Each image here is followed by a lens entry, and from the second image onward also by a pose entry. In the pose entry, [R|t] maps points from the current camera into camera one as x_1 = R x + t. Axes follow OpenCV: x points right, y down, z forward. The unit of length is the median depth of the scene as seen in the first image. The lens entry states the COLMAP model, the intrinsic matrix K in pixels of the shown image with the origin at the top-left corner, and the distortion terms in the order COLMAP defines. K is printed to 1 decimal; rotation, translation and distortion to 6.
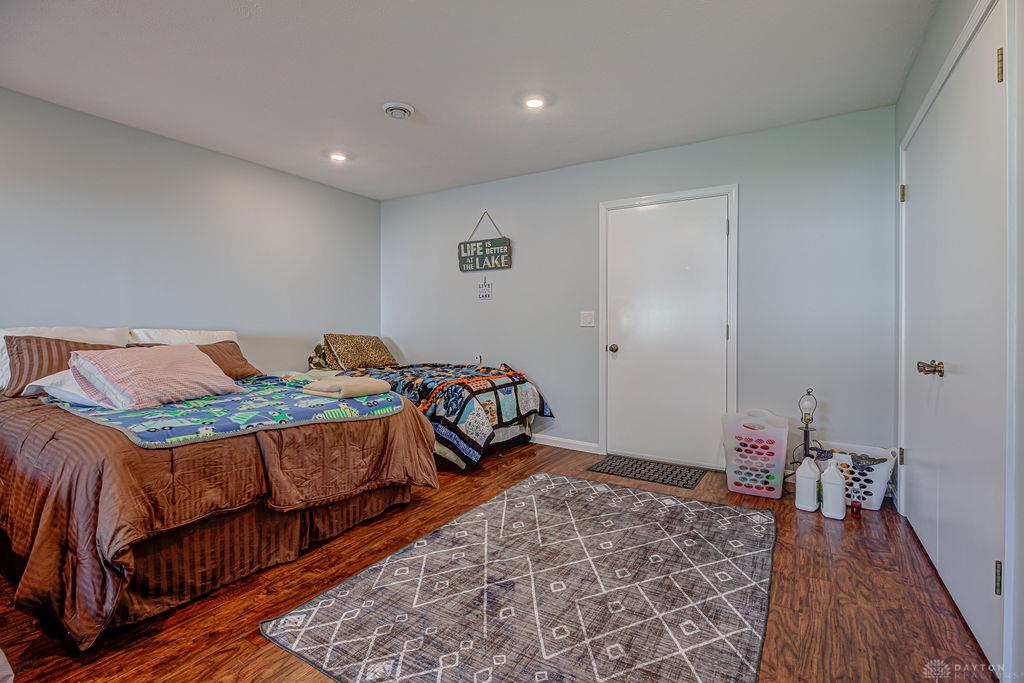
lens RADIAL K [[472.3, 0, 515.4], [0, 472.3, 327.1], [0, 0, 1]] dist [-0.004788, -0.000624]
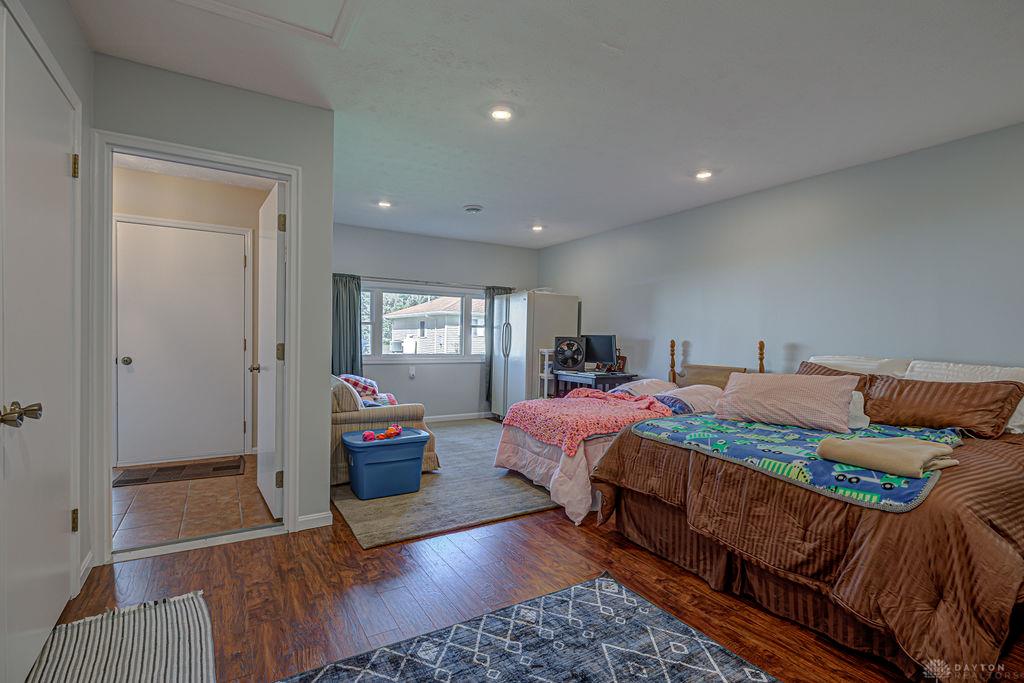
lens RADIAL K [[472.3, 0, 515.4], [0, 472.3, 327.1], [0, 0, 1]] dist [-0.004788, -0.000624]
pose [[-0.453444, -0.026779, -0.890882, 0.686822], [-0.010107, 0.999639, -0.024904, -0.046795], [0.891227, -0.002288, -0.453551, 1.136827]]
